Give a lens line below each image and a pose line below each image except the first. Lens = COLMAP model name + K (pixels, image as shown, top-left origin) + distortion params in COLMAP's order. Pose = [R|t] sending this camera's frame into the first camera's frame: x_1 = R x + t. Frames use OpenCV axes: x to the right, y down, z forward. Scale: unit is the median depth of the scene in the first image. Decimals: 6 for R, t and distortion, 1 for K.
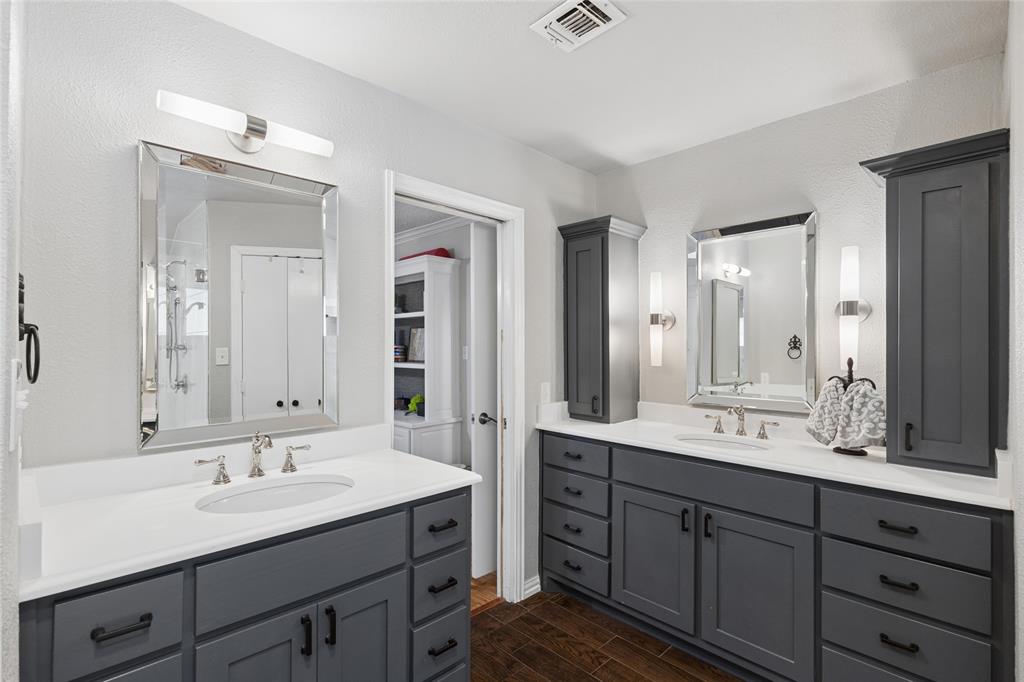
lens RADIAL K [[482.7, 0, 510.0], [0, 482.7, 340.8], [0, 0, 1]] dist [-0.001174, 0.001200]
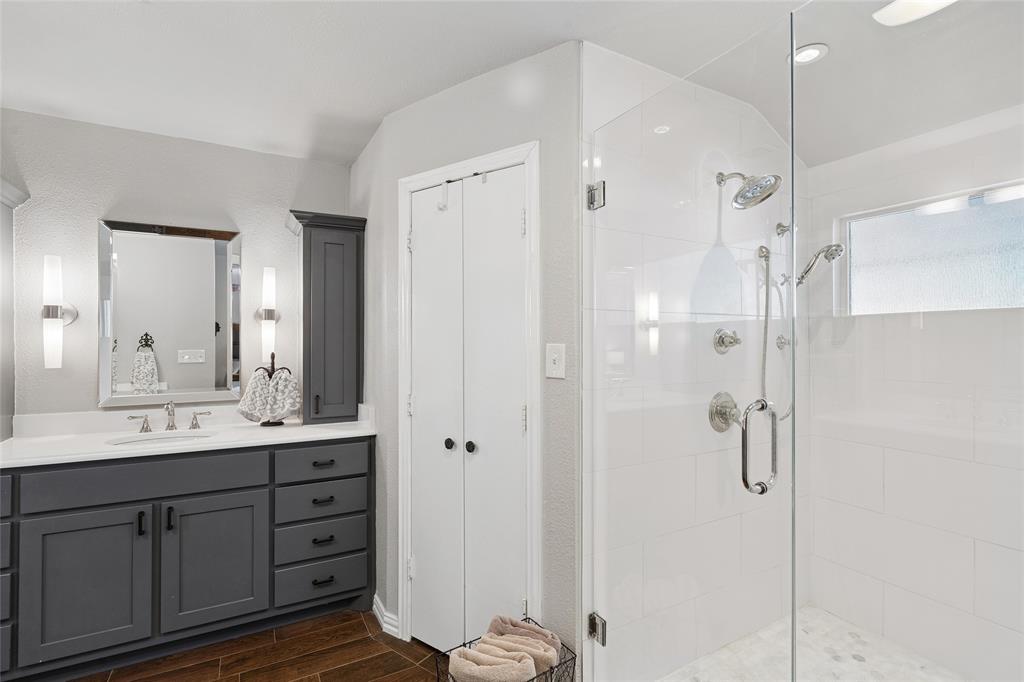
lens RADIAL K [[482.7, 0, 505.4], [0, 482.7, 341.5], [0, 0, 1]] dist [-0.001174, 0.001200]
pose [[0.255485, 0.001739, 0.966812, -0.406118], [-0.008866, 0.999961, 0.000544, -0.001348], [-0.966772, -0.008711, 0.255490, 0.050775]]
